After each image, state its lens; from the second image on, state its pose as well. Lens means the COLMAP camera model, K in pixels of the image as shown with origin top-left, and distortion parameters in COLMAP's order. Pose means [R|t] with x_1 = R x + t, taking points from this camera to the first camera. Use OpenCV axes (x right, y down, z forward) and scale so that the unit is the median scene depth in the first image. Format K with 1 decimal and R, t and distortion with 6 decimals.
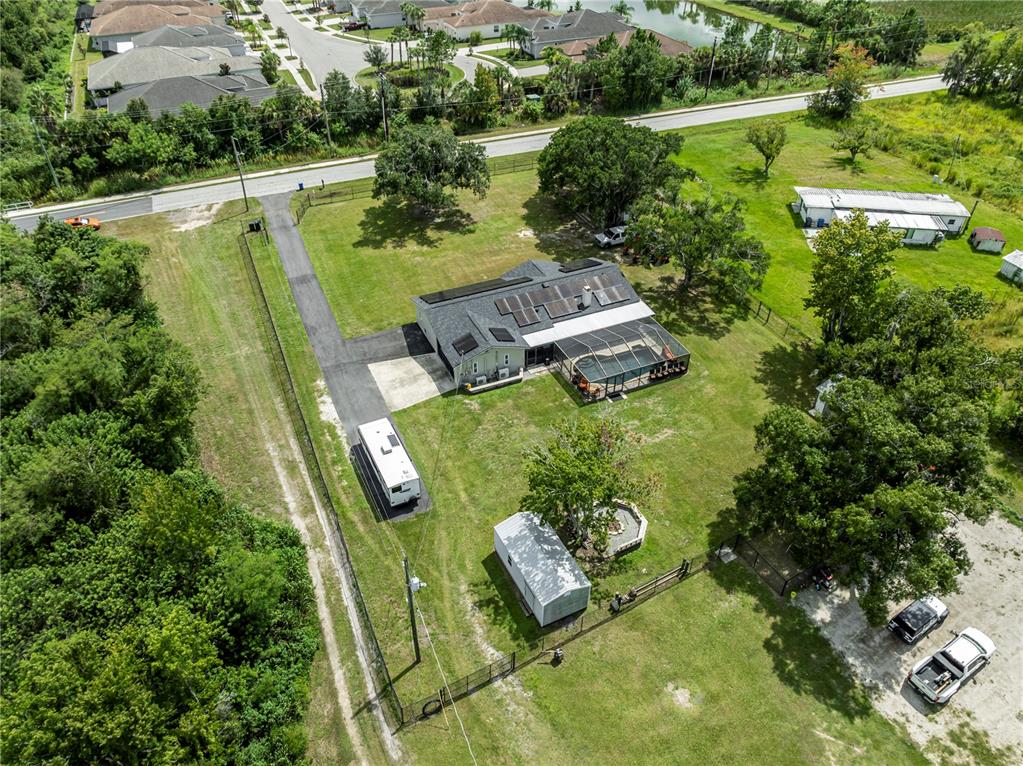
lens RADIAL K [[720.6, 0, 513.4], [0, 720.6, 380.3], [0, 0, 1]] dist [-0.051030, 0.017989]
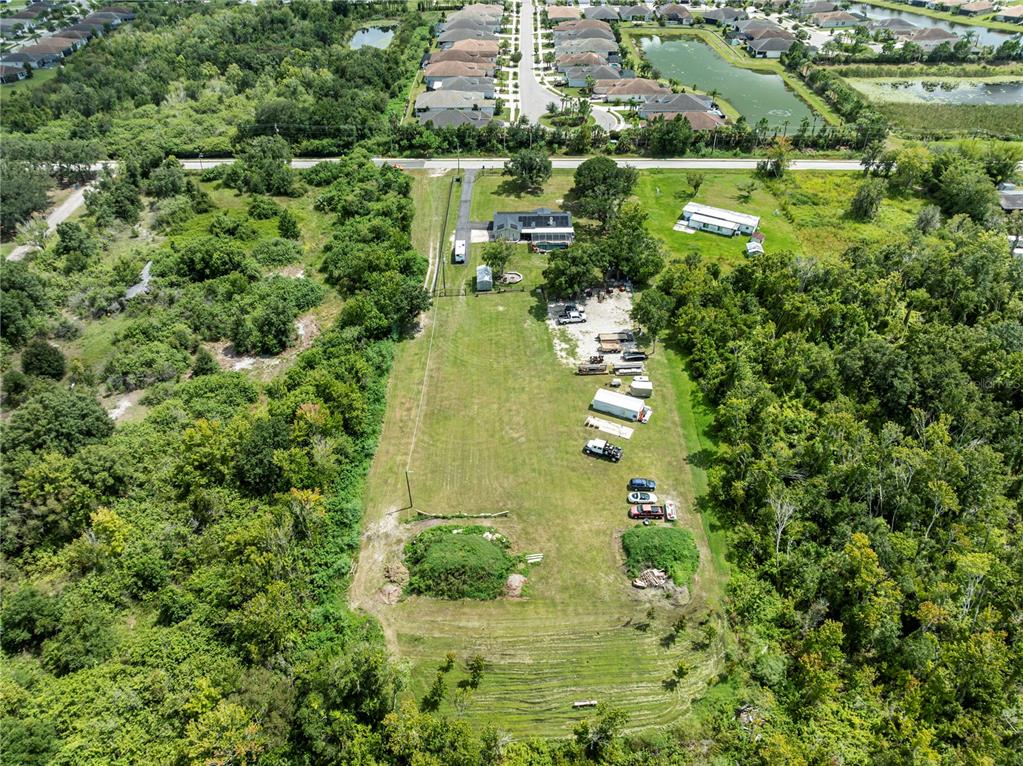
lens RADIAL K [[720.6, 0, 510.1], [0, 720.6, 380.2], [0, 0, 1]] dist [-0.051030, 0.017989]
pose [[0.912278, 0.247466, -0.326357, 0.813923], [-0.247940, 0.967913, 0.040863, 0.321914], [0.325997, 0.043638, 0.944363, -1.303449]]
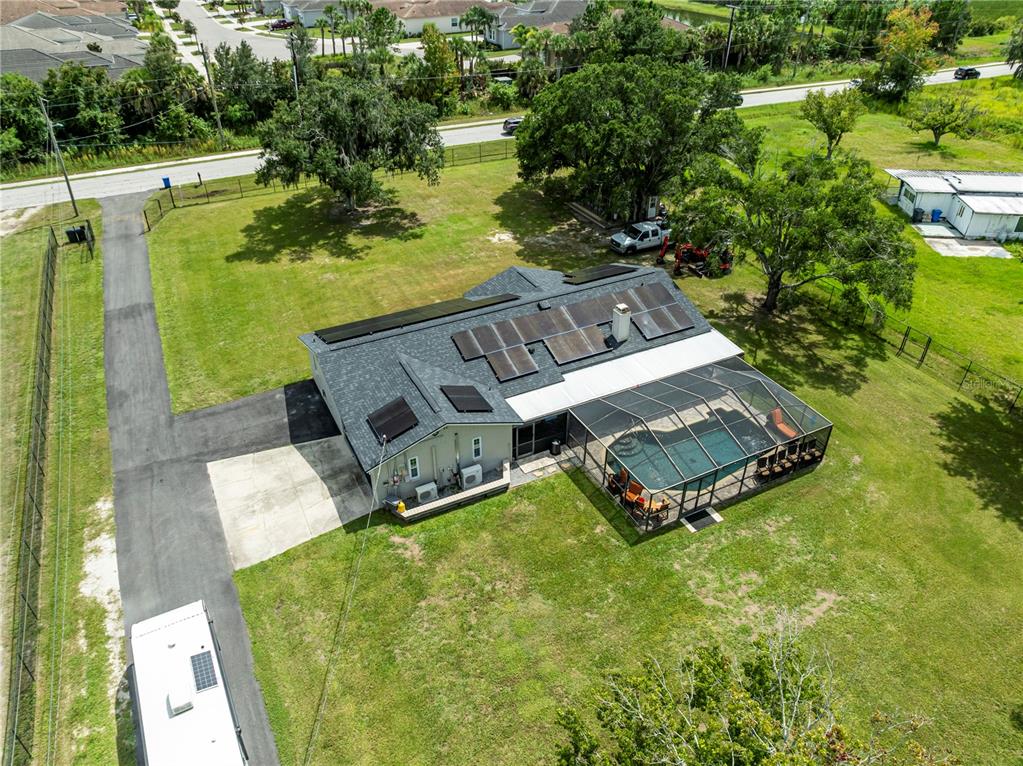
lens RADIAL K [[720.6, 0, 513.2], [0, 720.6, 379.0], [0, 0, 1]] dist [-0.051030, 0.017989]
pose [[0.998765, -0.027259, 0.041547, -0.002752], [0.030319, 0.996732, -0.074873, -0.029475], [-0.039371, 0.076040, 0.996327, 0.378307]]
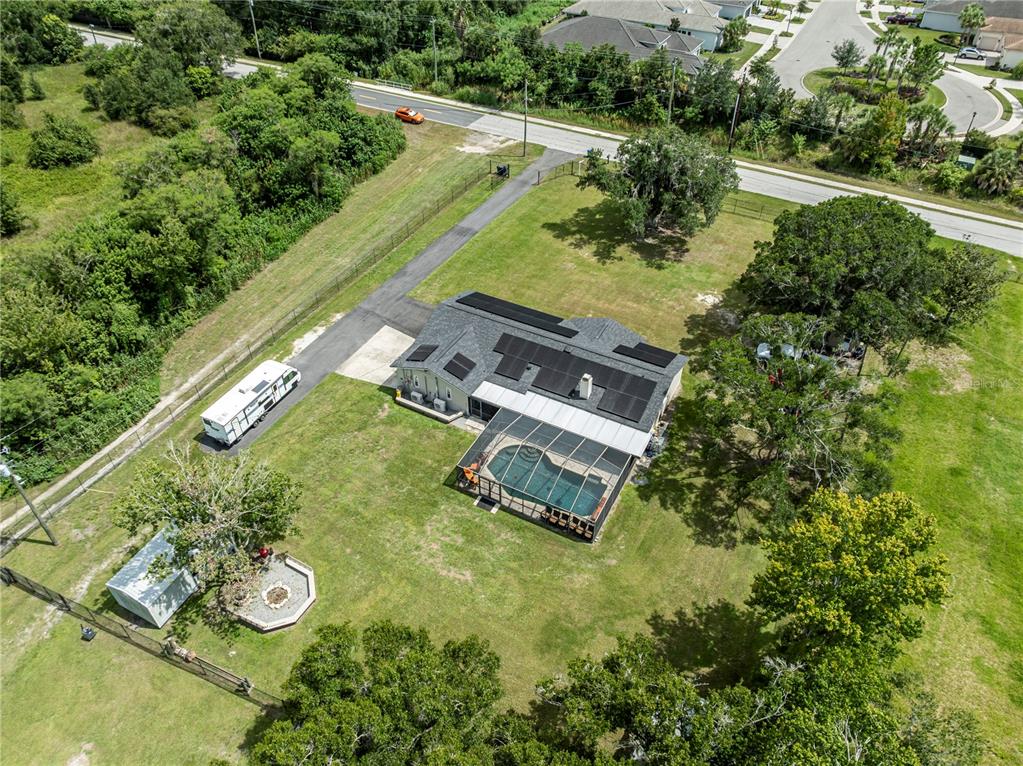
lens RADIAL K [[720.6, 0, 513.6], [0, 720.6, 386.9], [0, 0, 1]] dist [-0.051030, 0.017989]
pose [[0.606553, 0.522254, -0.599453, 0.421746], [-0.491067, 0.839069, 0.234128, -0.210782], [0.625257, 0.152361, 0.765402, 0.296376]]
